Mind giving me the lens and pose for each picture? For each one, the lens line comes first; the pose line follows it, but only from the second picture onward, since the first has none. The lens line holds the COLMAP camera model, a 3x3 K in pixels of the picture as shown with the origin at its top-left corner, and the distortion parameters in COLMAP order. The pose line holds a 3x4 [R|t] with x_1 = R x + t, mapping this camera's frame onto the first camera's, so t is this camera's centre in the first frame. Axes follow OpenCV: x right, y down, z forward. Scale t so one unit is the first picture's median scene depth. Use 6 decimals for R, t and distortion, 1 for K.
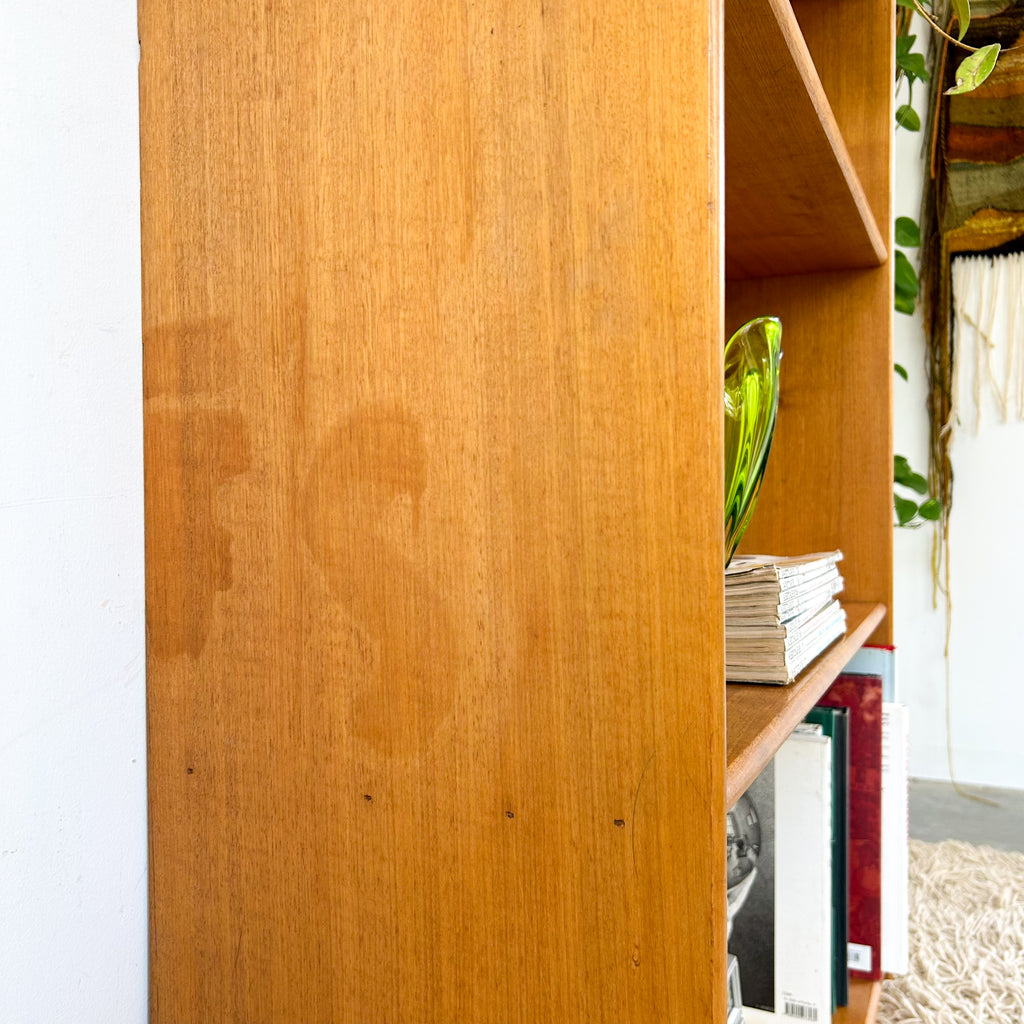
lens RADIAL K [[1044.3, 0, 516.6], [0, 1044.3, 518.5], [0, 0, 1]] dist [0.153490, -0.405657]
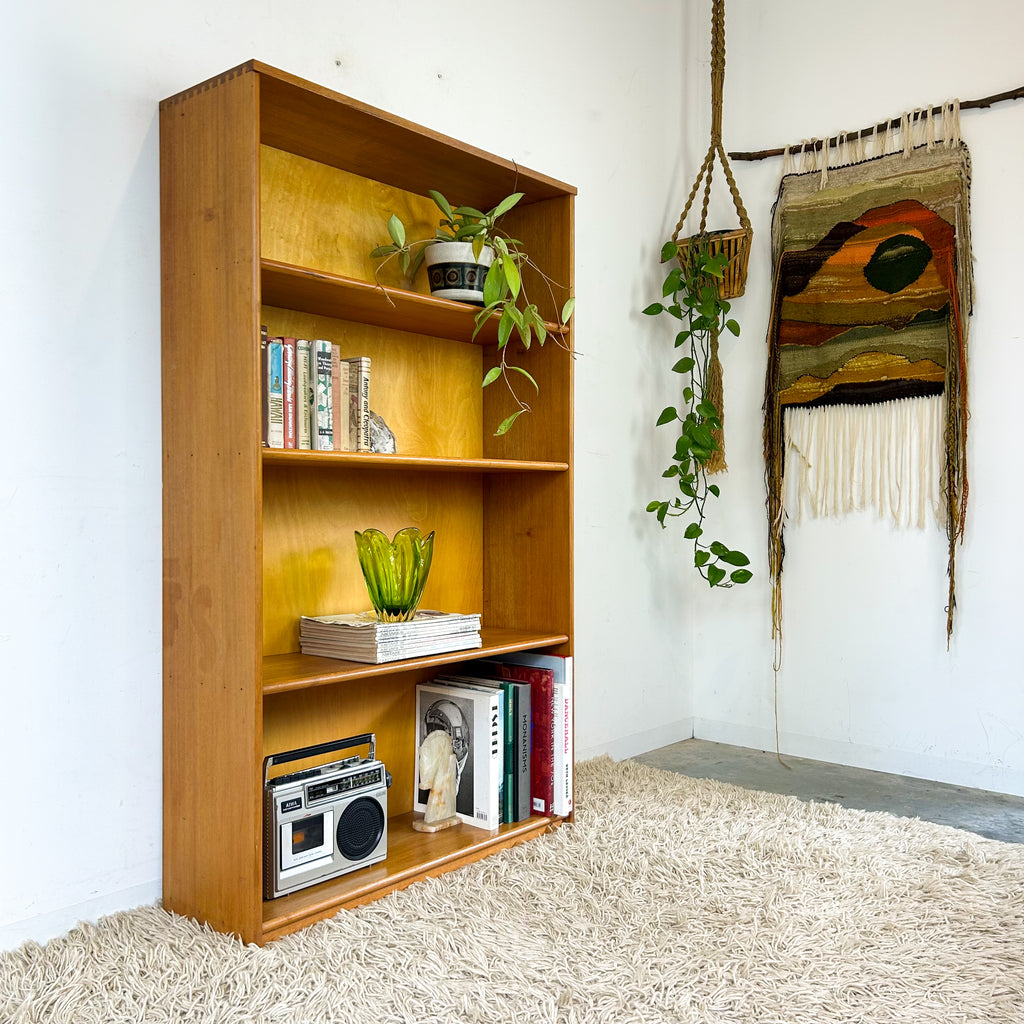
lens RADIAL K [[1024.4, 0, 517.5], [0, 1024.4, 510.9], [0, 0, 1]] dist [0.078082, -0.176463]
pose [[0.959639, 0.007933, -0.281123, 2.366790], [-0.011084, 0.999892, -0.009620, -0.409168], [0.281016, 0.012348, 0.959624, -2.720566]]
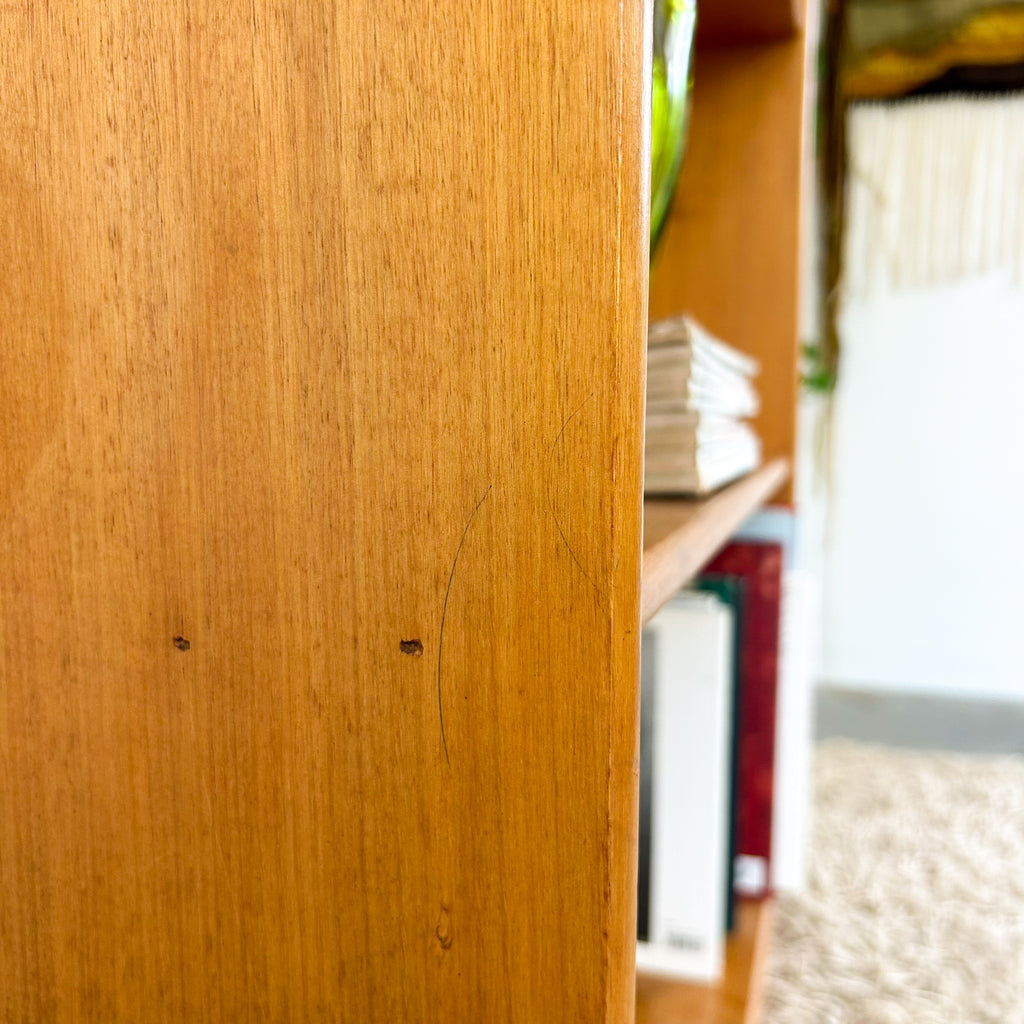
lens RADIAL K [[1074.8, 0, 512.0], [0, 1074.8, 512.0], [0, 0, 1]] dist [0.080145, -0.154712]
pose [[0.992468, 0.002628, 0.122476, 0.080543], [-0.011323, 0.997458, 0.070352, 0.189521], [-0.121980, -0.071209, 0.989975, 0.517904]]
